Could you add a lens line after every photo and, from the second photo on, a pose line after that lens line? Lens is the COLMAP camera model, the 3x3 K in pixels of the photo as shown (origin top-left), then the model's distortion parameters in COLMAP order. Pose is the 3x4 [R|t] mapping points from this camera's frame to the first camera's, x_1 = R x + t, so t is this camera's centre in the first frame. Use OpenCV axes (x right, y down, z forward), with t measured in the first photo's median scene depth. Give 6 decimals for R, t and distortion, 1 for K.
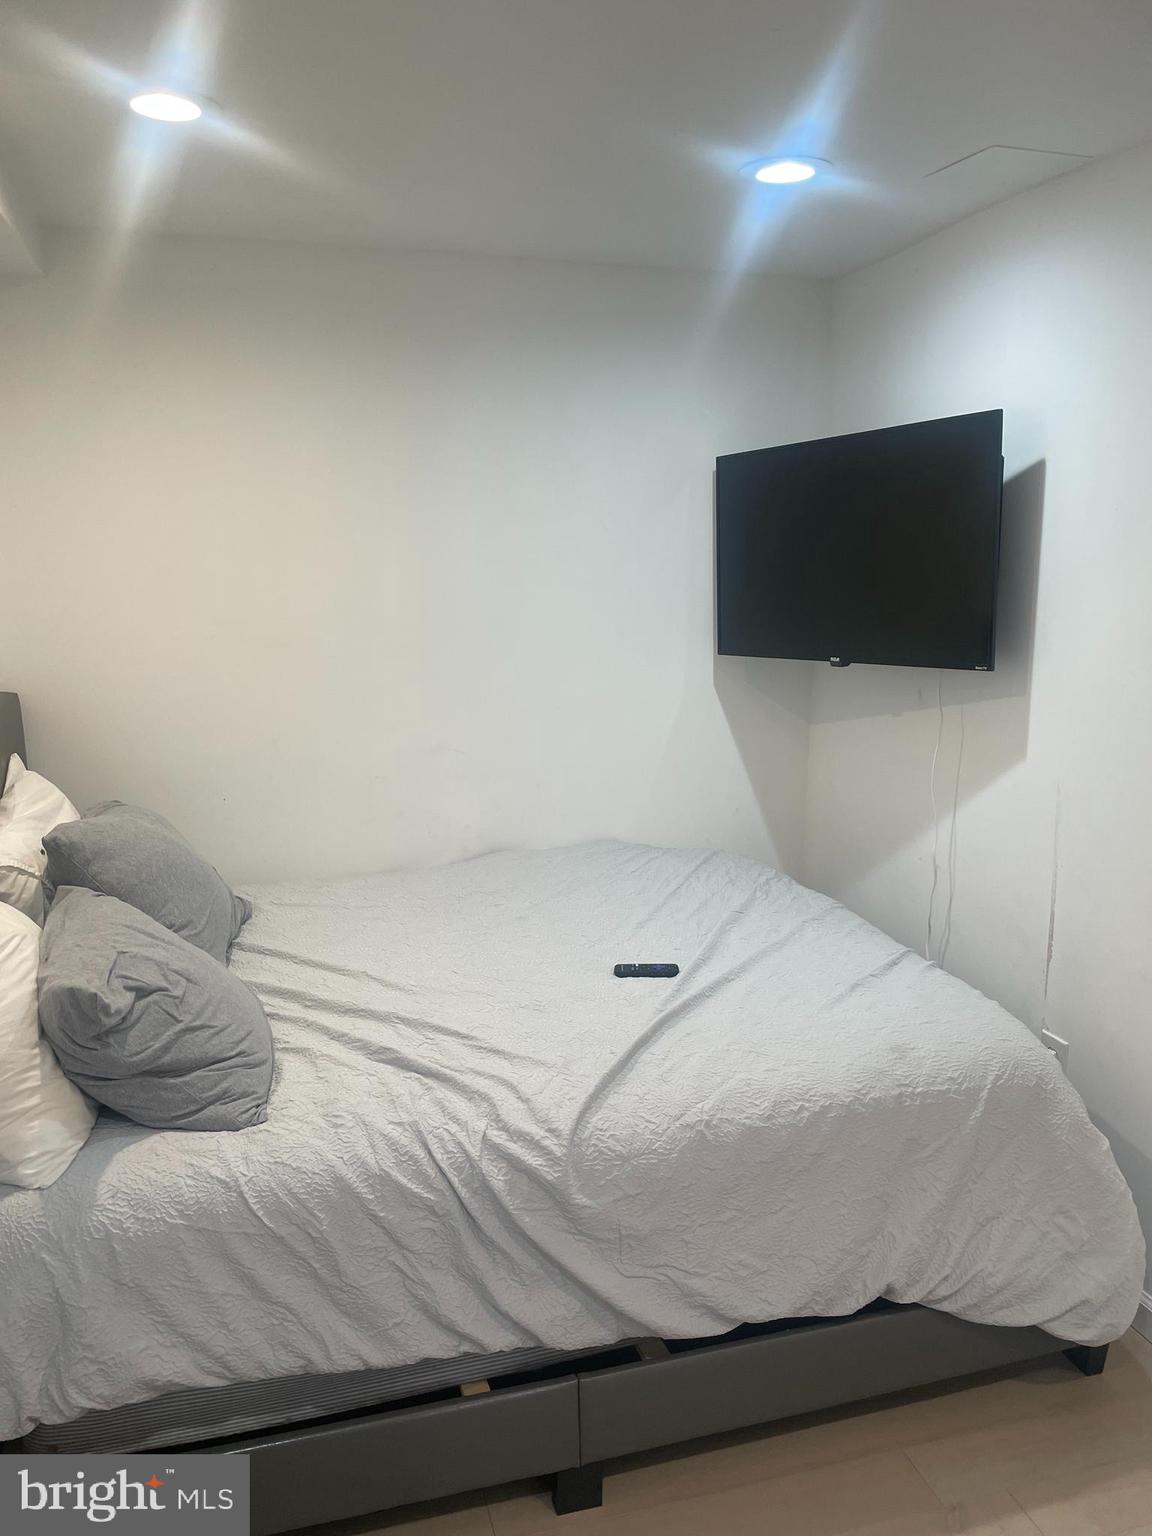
lens RADIAL K [[1153.2, 0, 588.3], [0, 1153.2, 757.8], [0, 0, 1]] dist [0.093935, -0.120540]
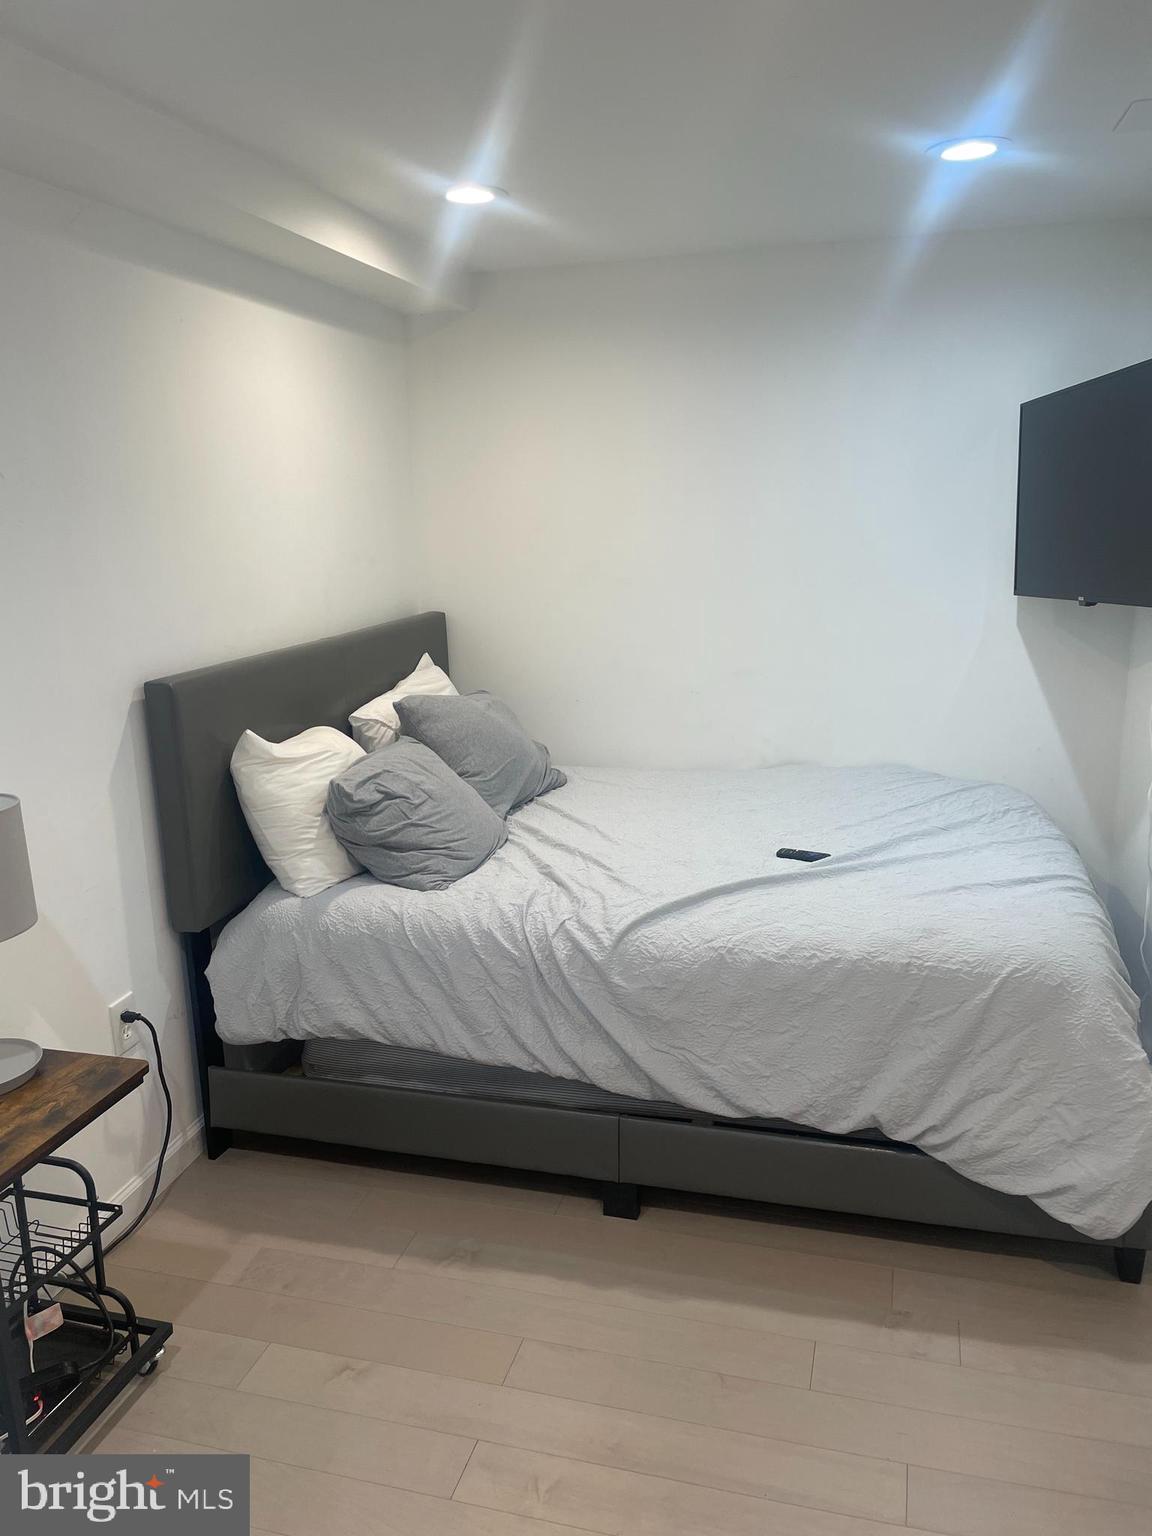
lens RADIAL K [[1153.2, 0, 576.3], [0, 1153.2, 735.3], [0, 0, 1]] dist [0.093935, -0.120540]
pose [[0.851866, 0.080995, -0.517459, 0.608714], [-0.072480, 0.996695, 0.036687, 0.047476], [0.518720, 0.006253, 0.854921, -0.172891]]
